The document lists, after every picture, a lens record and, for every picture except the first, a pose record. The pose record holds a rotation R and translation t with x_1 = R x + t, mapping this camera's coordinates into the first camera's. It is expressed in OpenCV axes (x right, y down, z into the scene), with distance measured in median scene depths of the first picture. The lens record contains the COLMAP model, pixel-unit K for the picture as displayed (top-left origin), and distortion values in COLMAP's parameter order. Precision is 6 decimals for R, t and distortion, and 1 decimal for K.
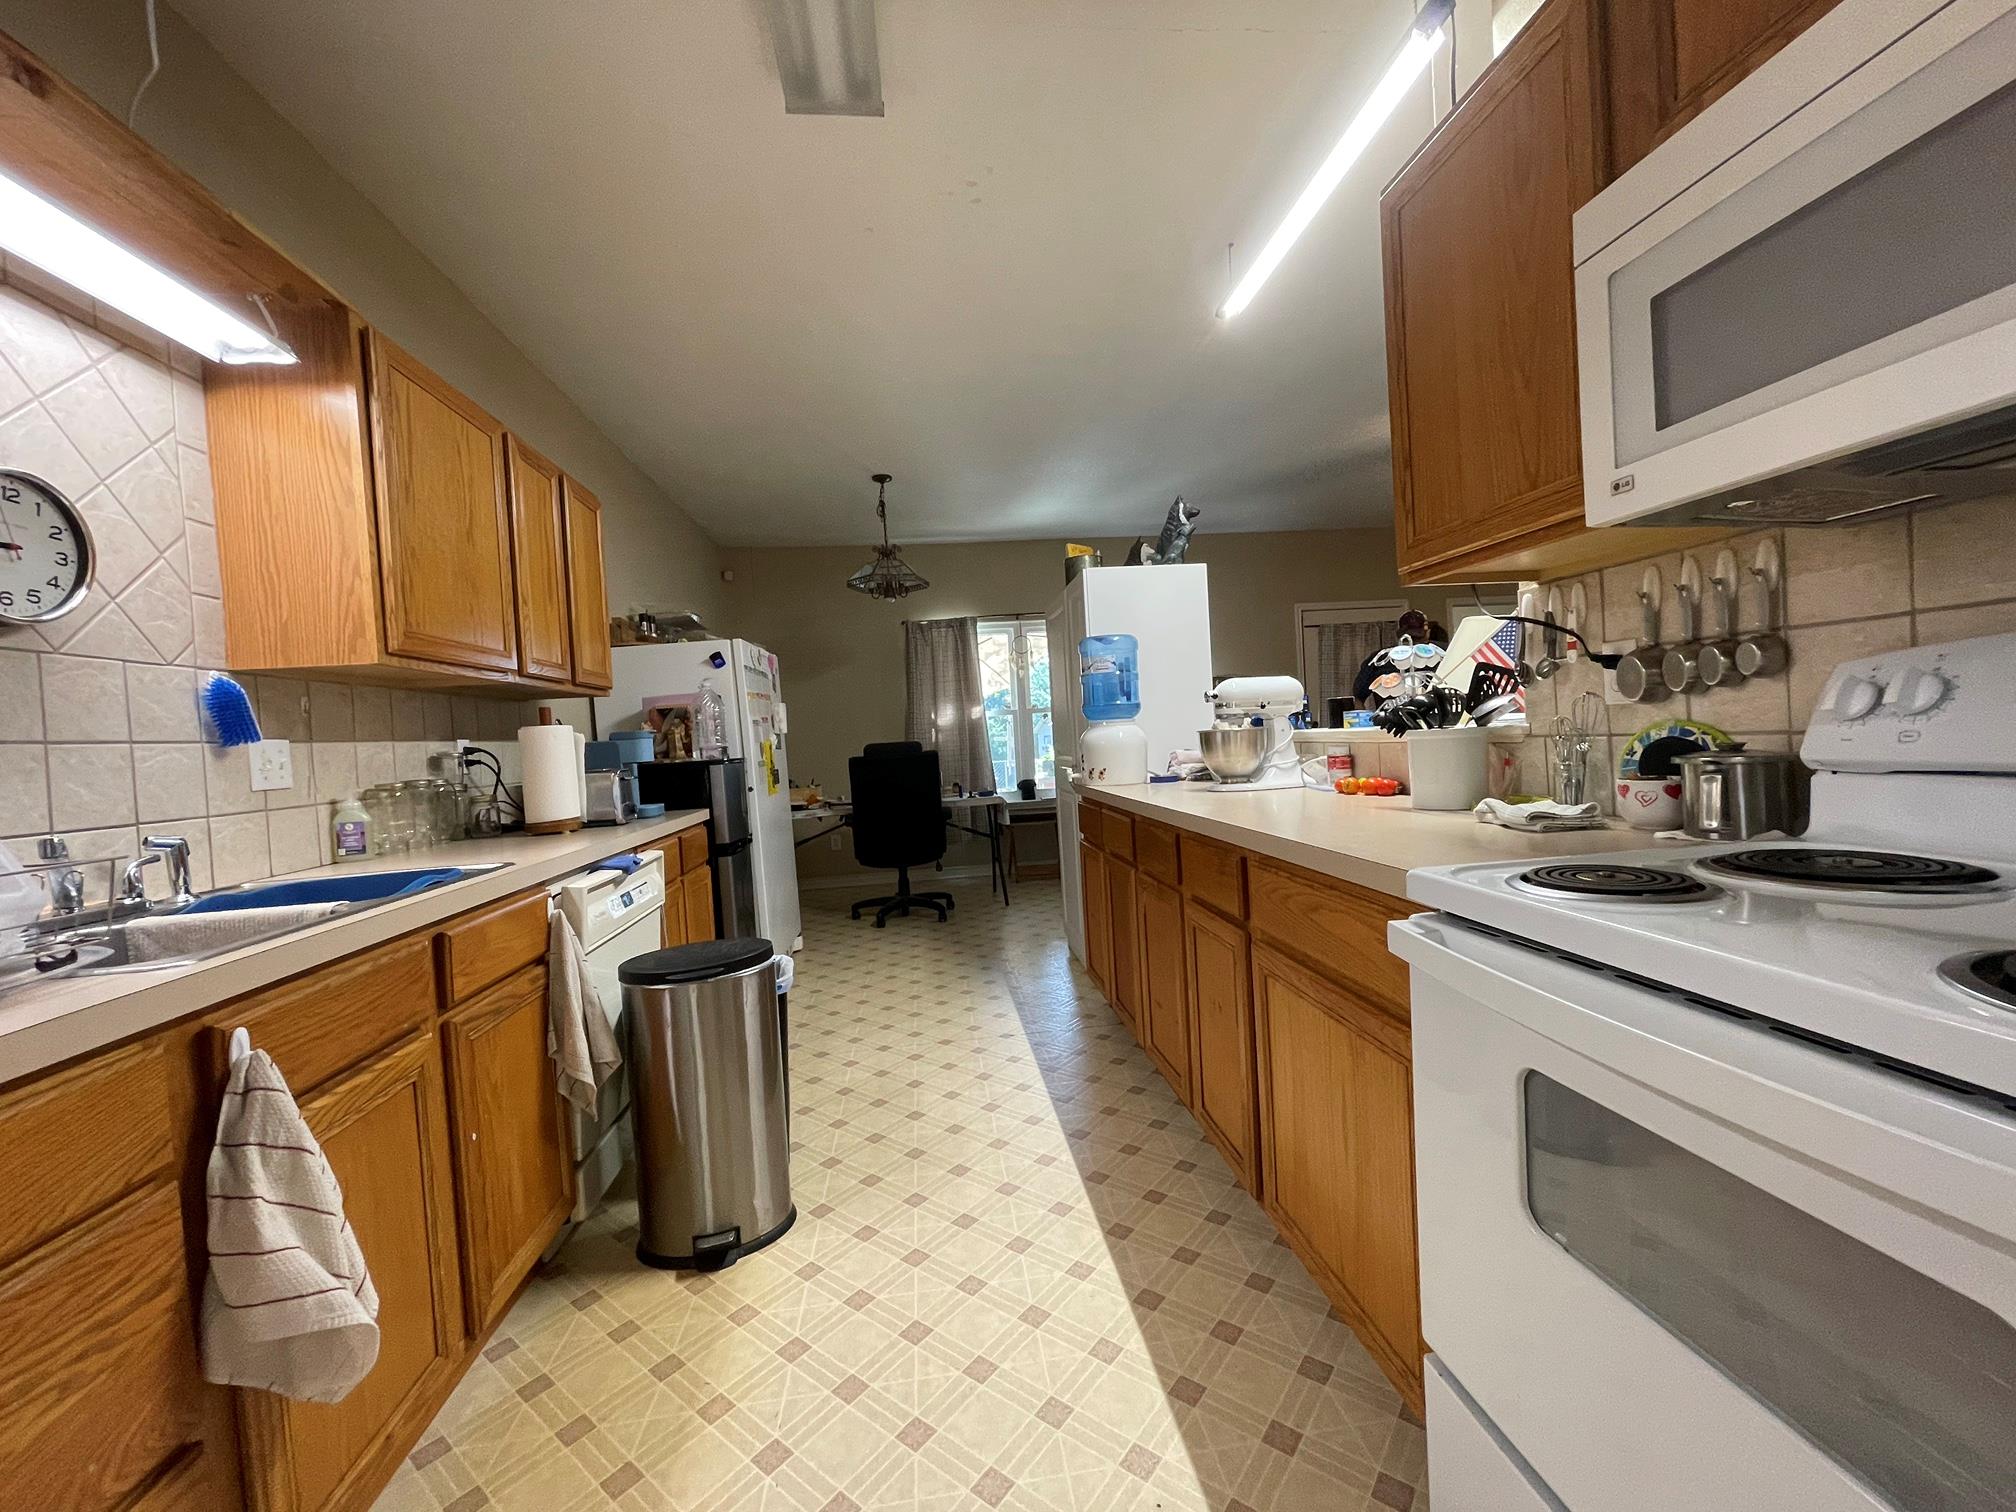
lens RADIAL K [[815.9, 0, 1008.0], [0, 815.9, 756.0], [0, 0, 1]] dist [-0.020043, 0.012167]
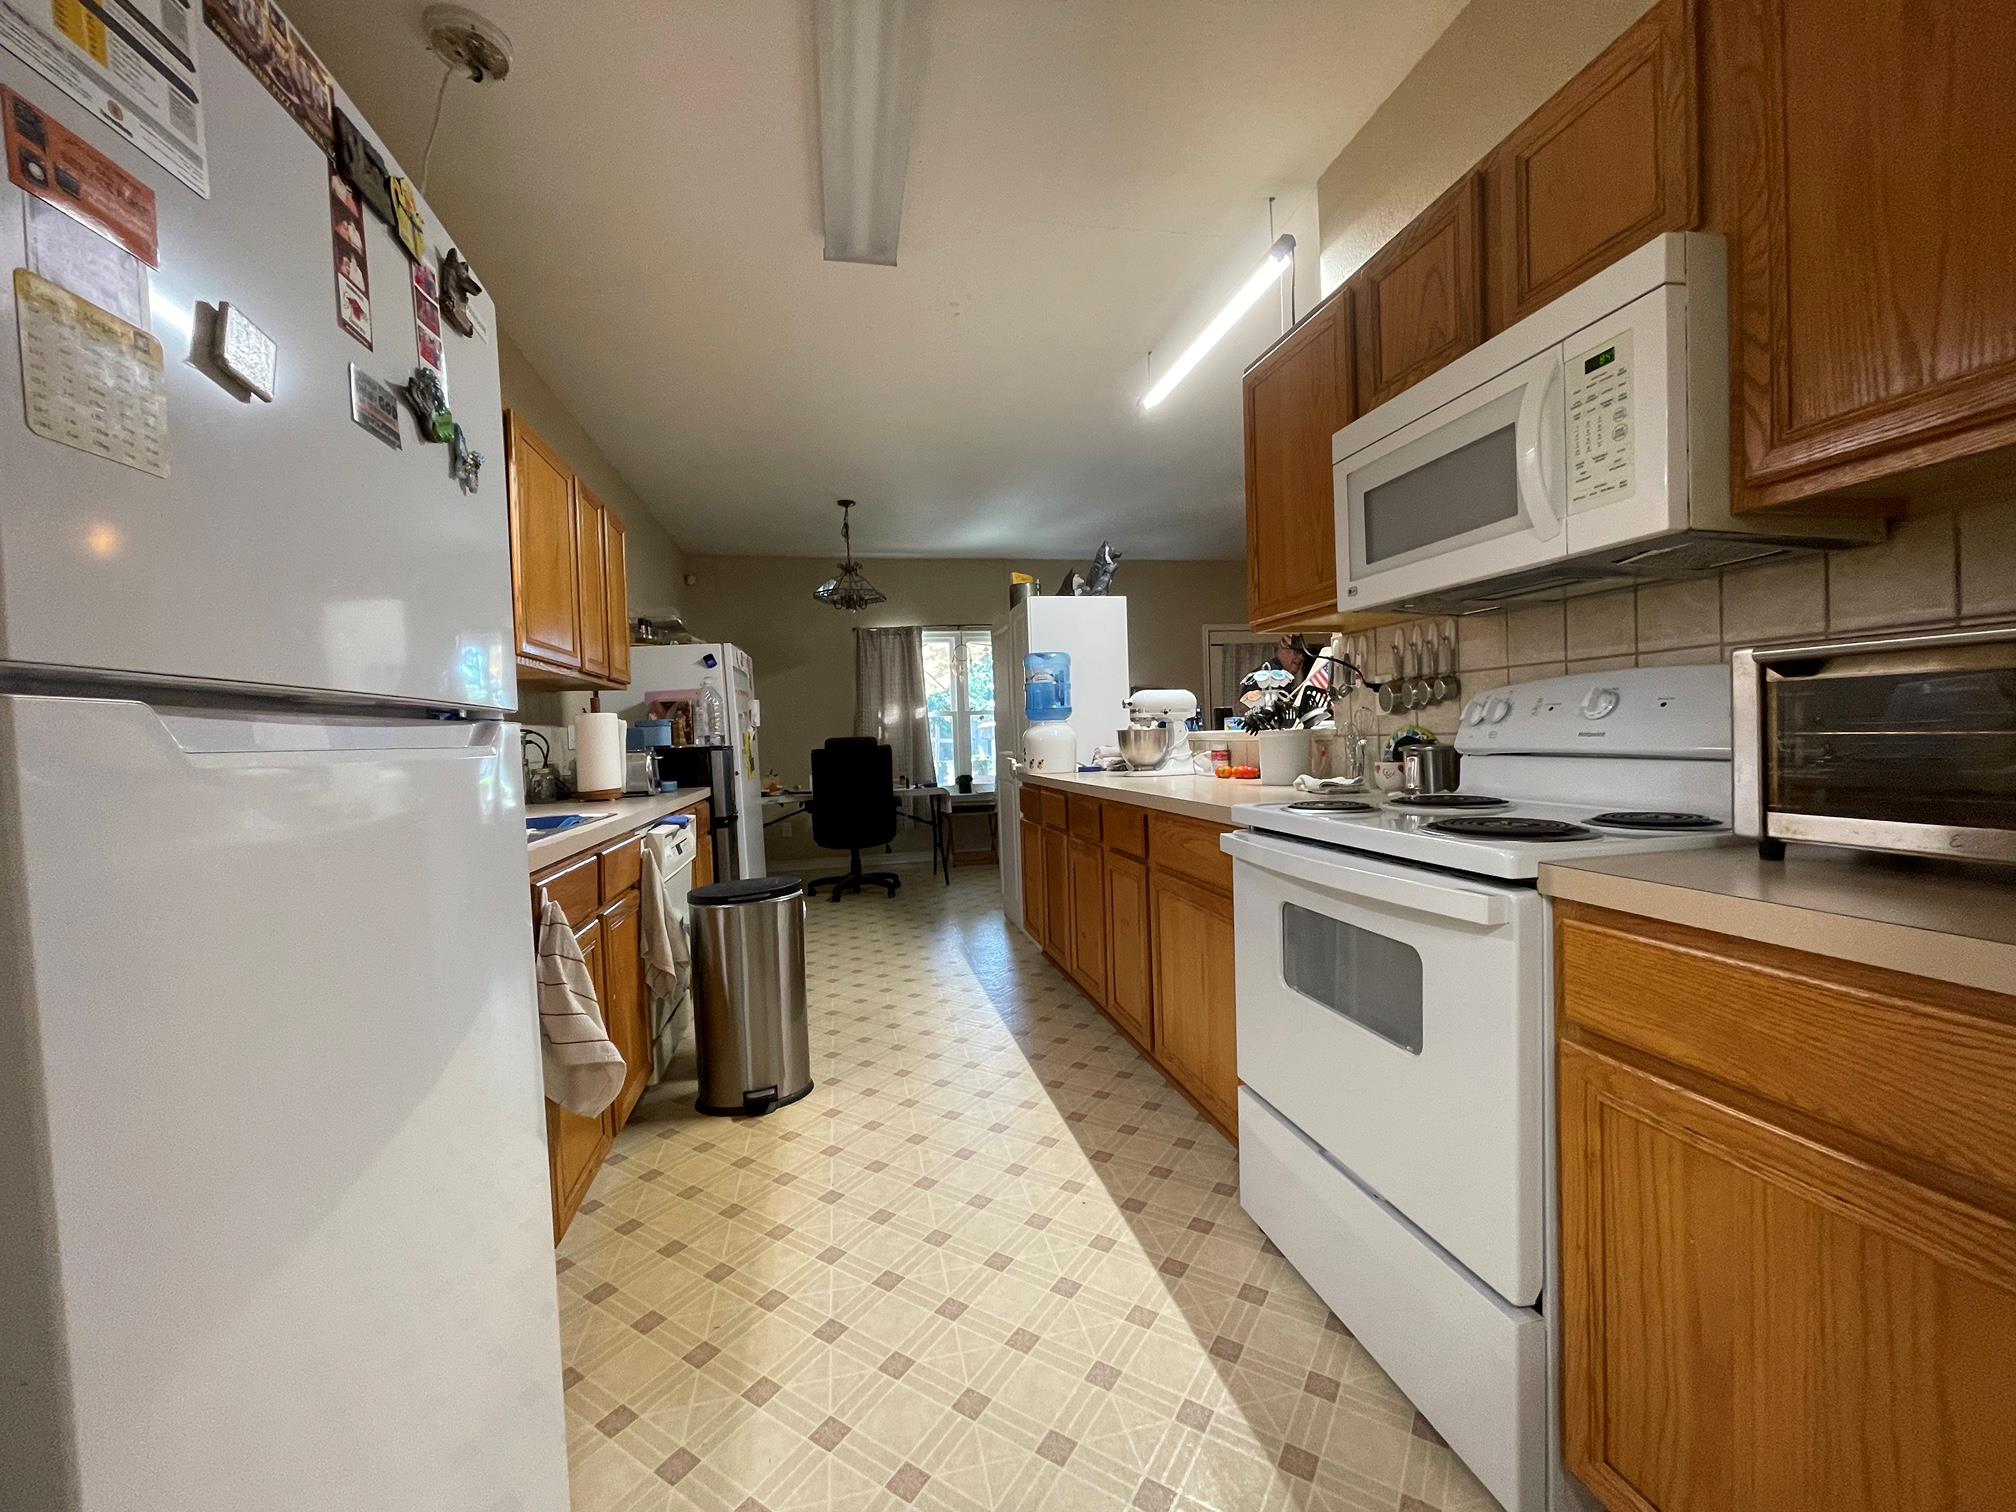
lens RADIAL K [[815.9, 0, 1008.0], [0, 815.9, 756.0], [0, 0, 1]] dist [-0.020043, 0.012167]
pose [[0.995122, 0.020923, 0.096406, -0.065410], [-0.020467, 0.999774, -0.005716, 0.022051], [-0.096503, 0.003715, 0.995326, -0.283104]]
